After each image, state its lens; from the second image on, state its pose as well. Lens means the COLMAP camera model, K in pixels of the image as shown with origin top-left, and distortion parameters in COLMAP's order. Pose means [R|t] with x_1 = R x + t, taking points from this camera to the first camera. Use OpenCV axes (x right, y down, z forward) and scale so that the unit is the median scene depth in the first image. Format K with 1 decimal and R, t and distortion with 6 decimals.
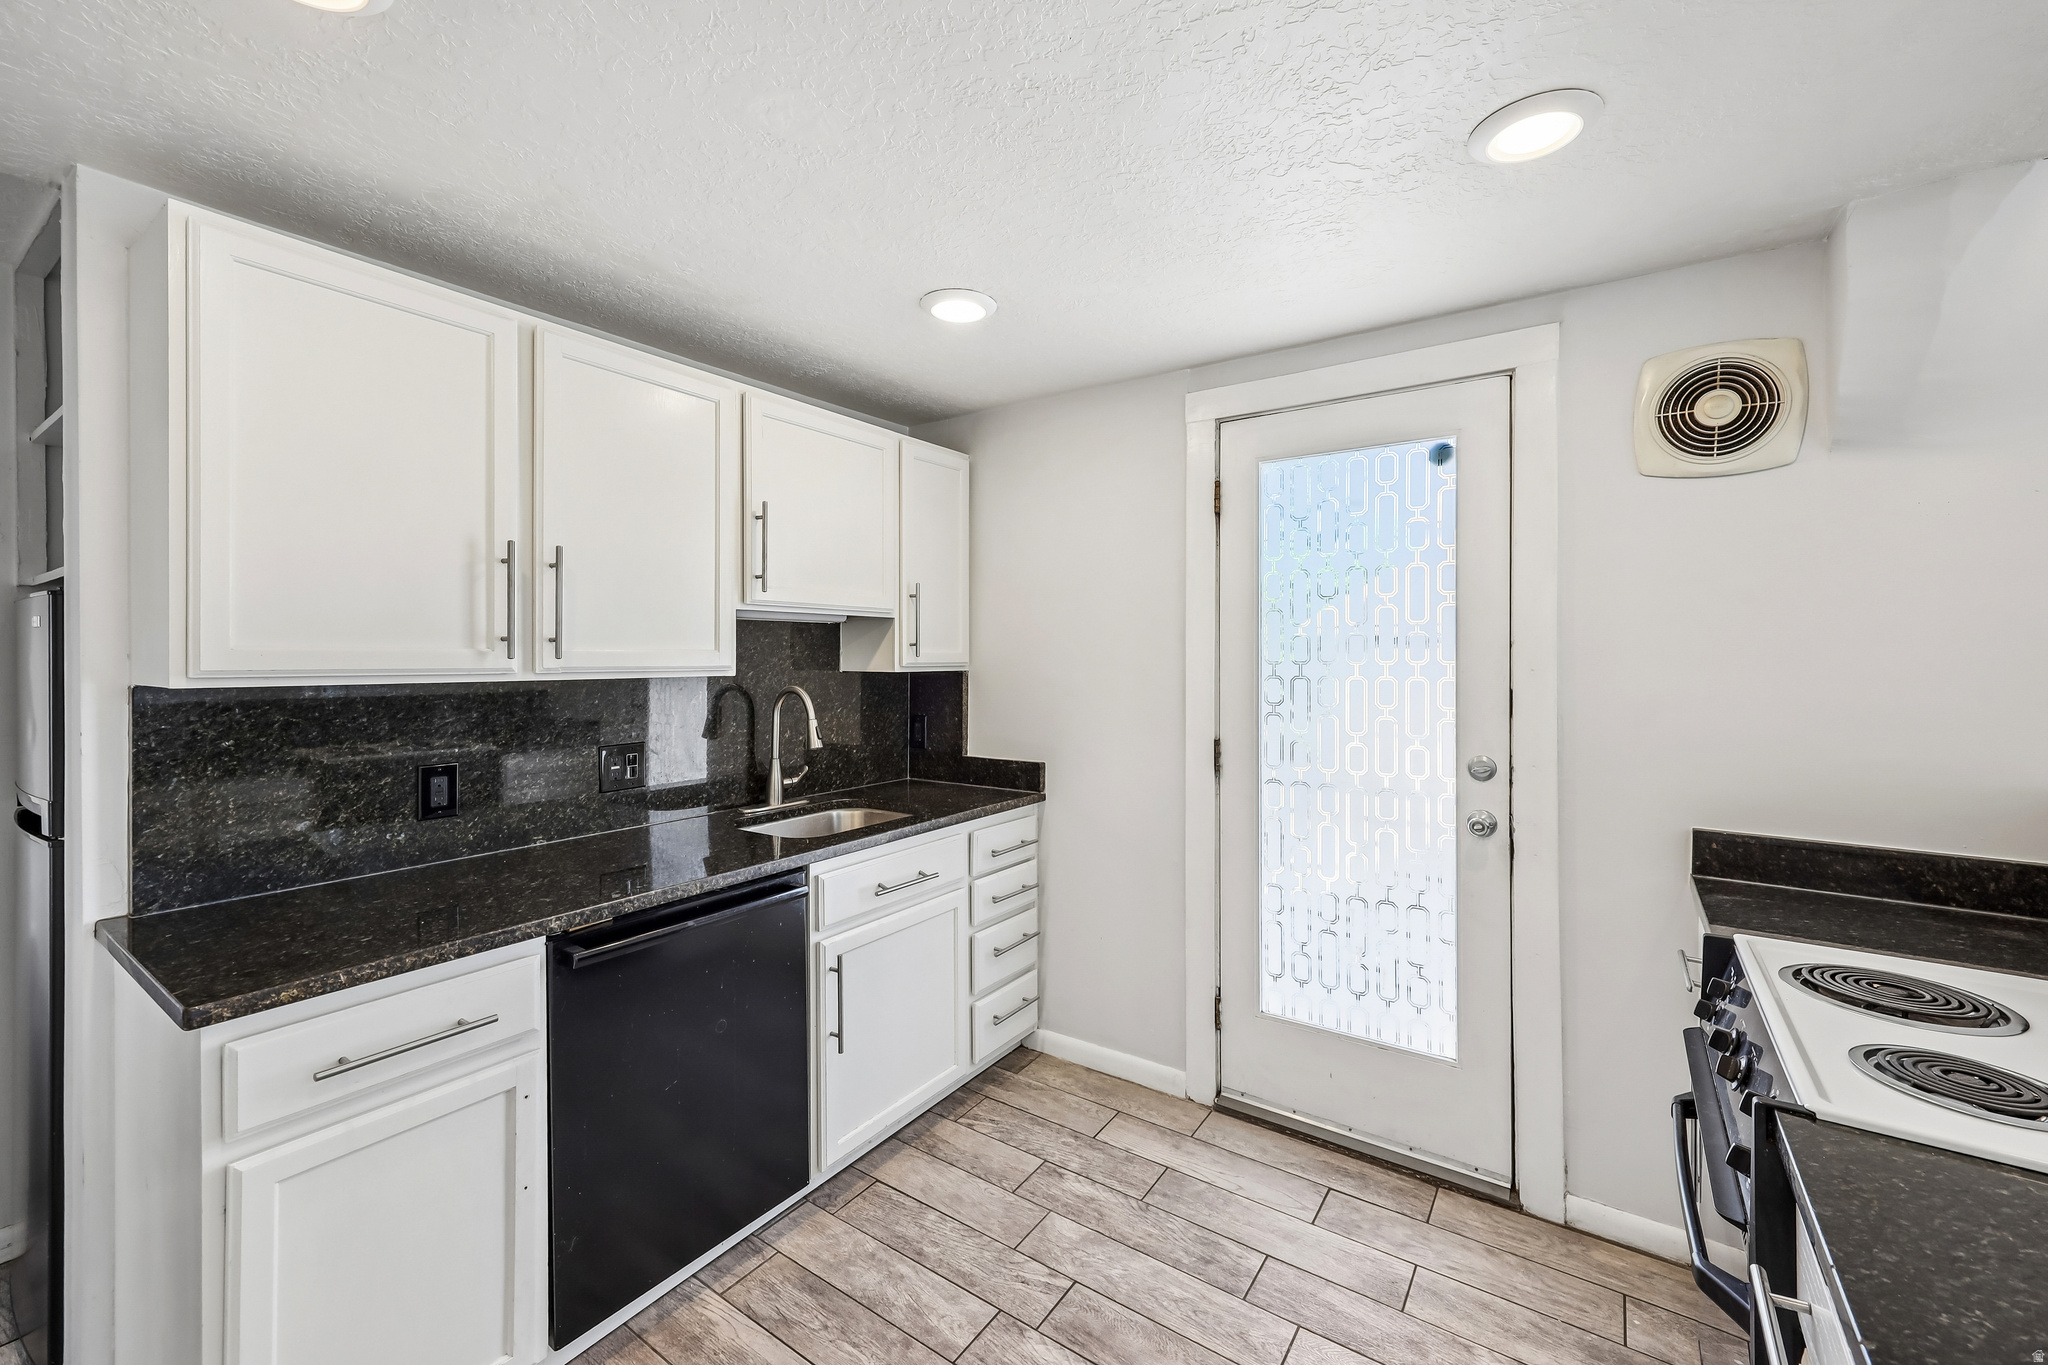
lens RADIAL K [[833.6, 0, 1019.7], [0, 833.6, 655.4], [0, 0, 1]] dist [0.006663, -0.000530]
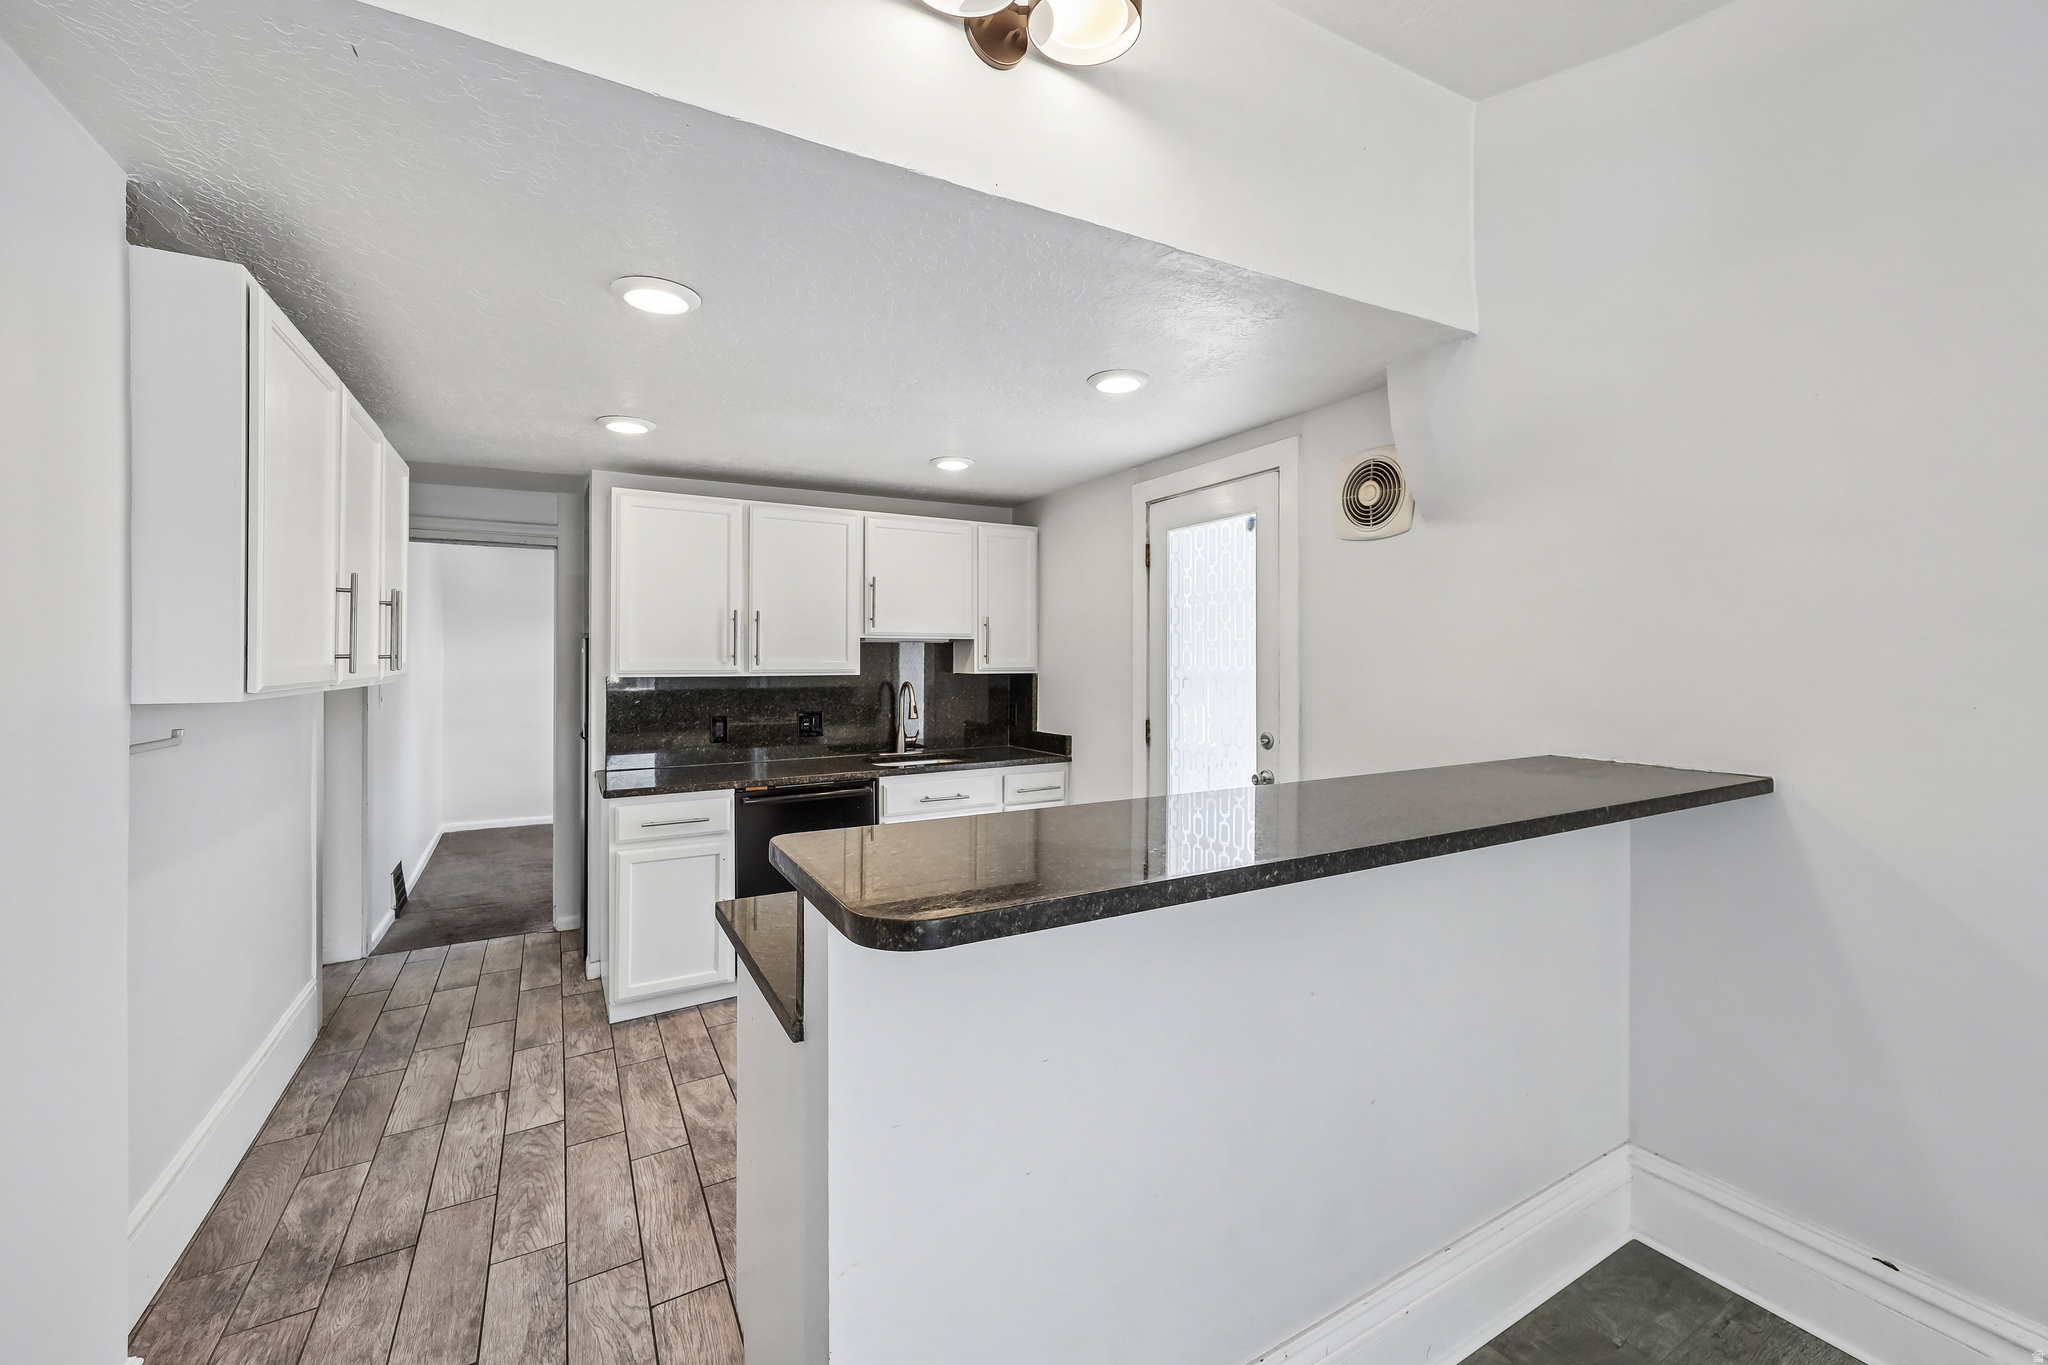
lens RADIAL K [[833.6, 0, 1025.2], [0, 833.6, 652.4], [0, 0, 1]] dist [0.006663, -0.000530]
pose [[0.904094, -0.007162, -0.427273, 0.795839], [0.002440, 0.999930, -0.011598, -0.001965], [0.427326, 0.009443, 0.904048, -0.497762]]
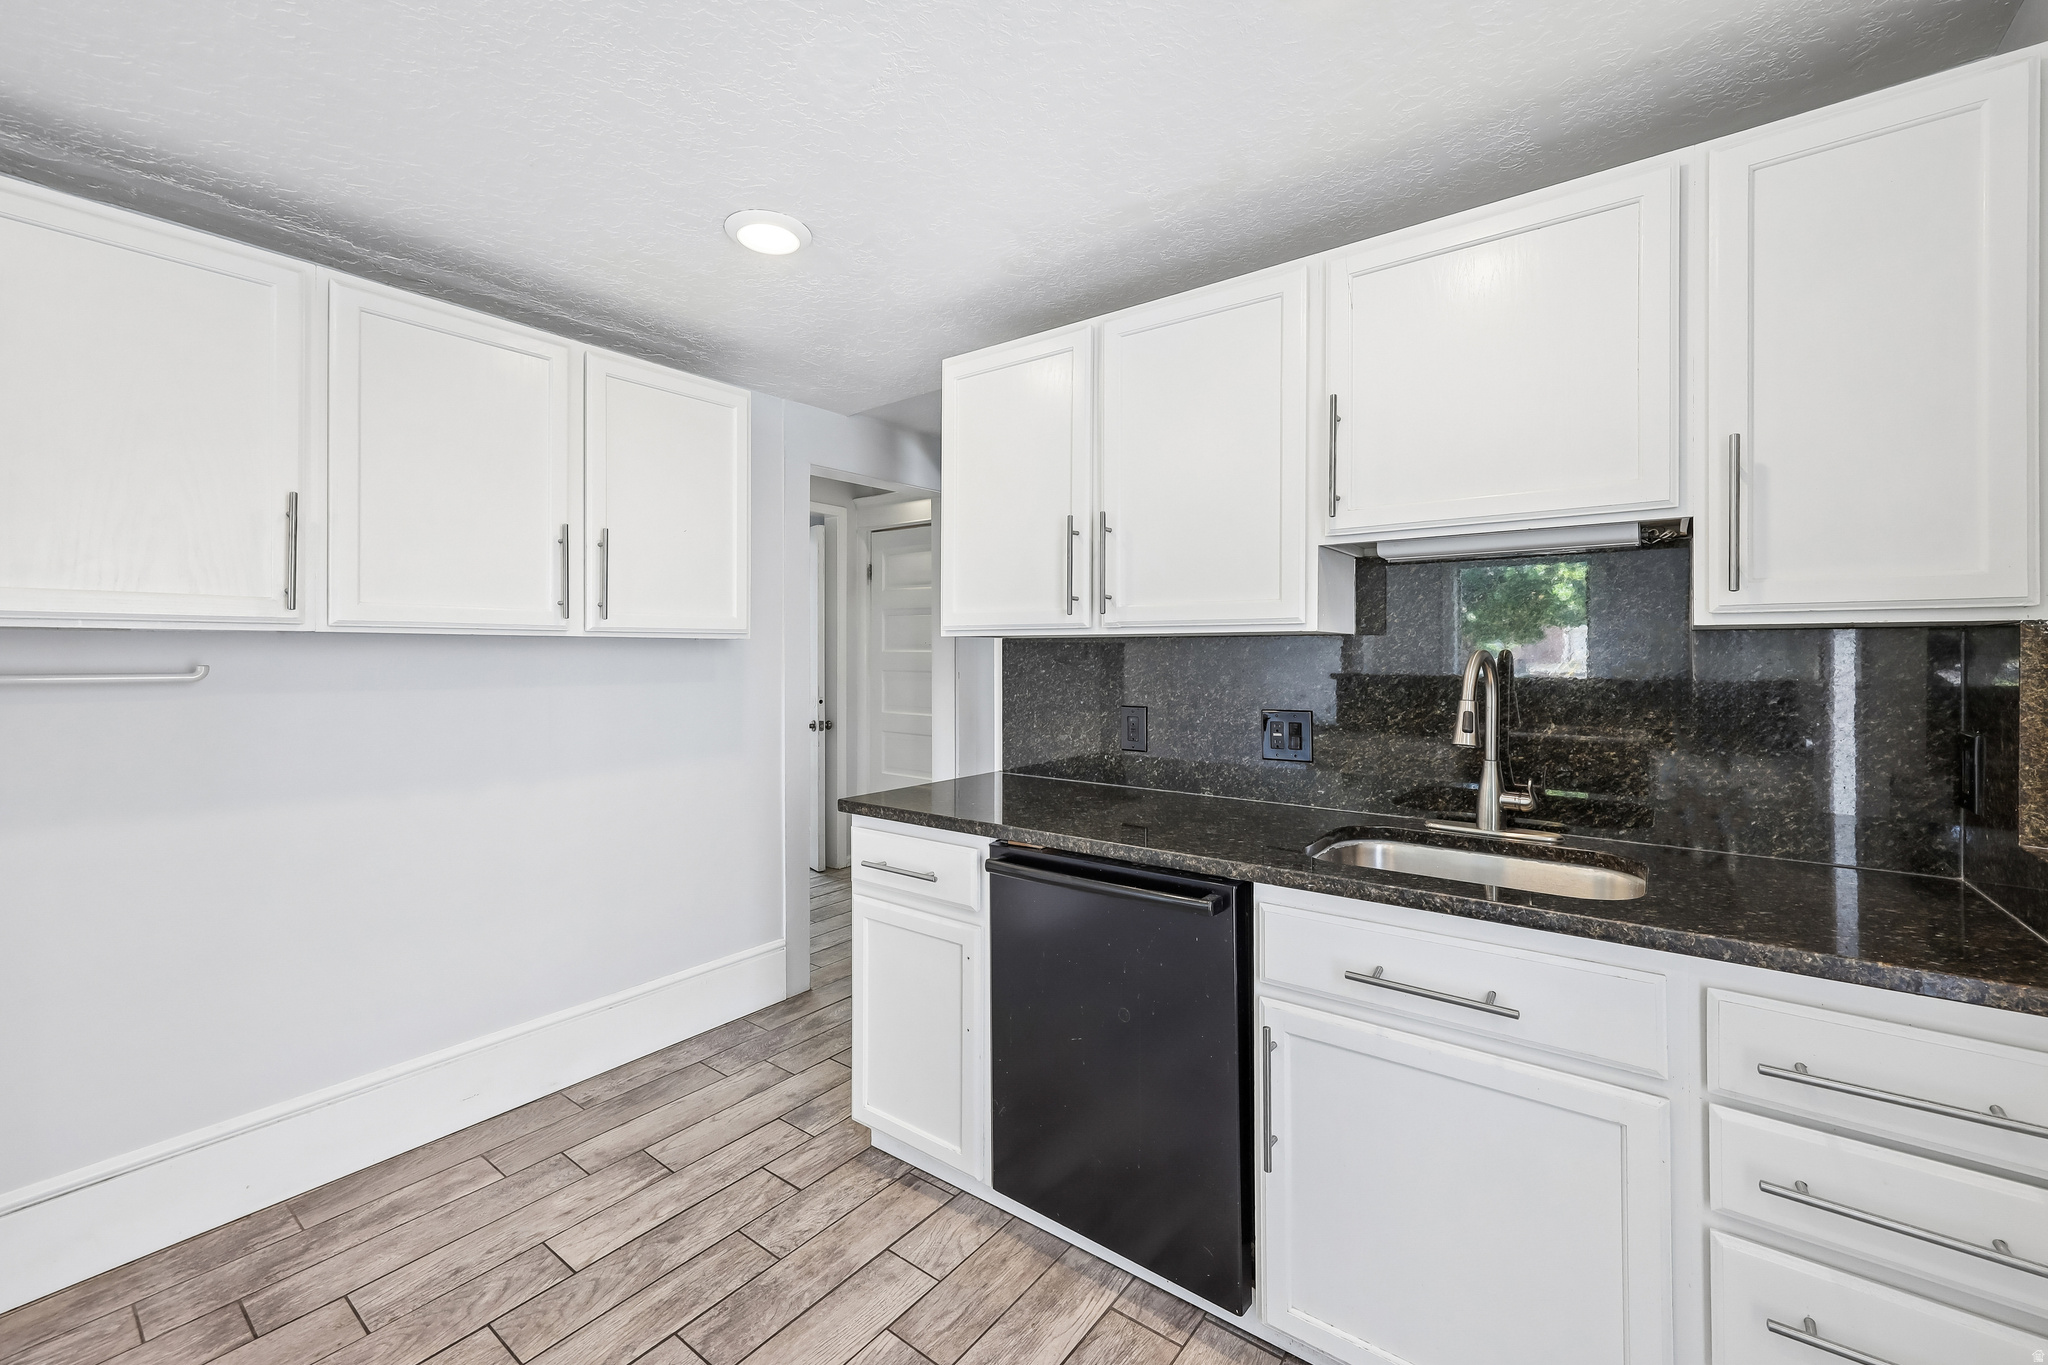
lens RADIAL K [[833.6, 0, 1021.6], [0, 833.6, 651.1], [0, 0, 1]] dist [0.006663, -0.000530]
pose [[-0.040793, -0.002157, -0.999165, 0.474370], [-0.000984, 0.999997, -0.002118, 0.048443], [0.999167, 0.000896, -0.040795, 0.808988]]
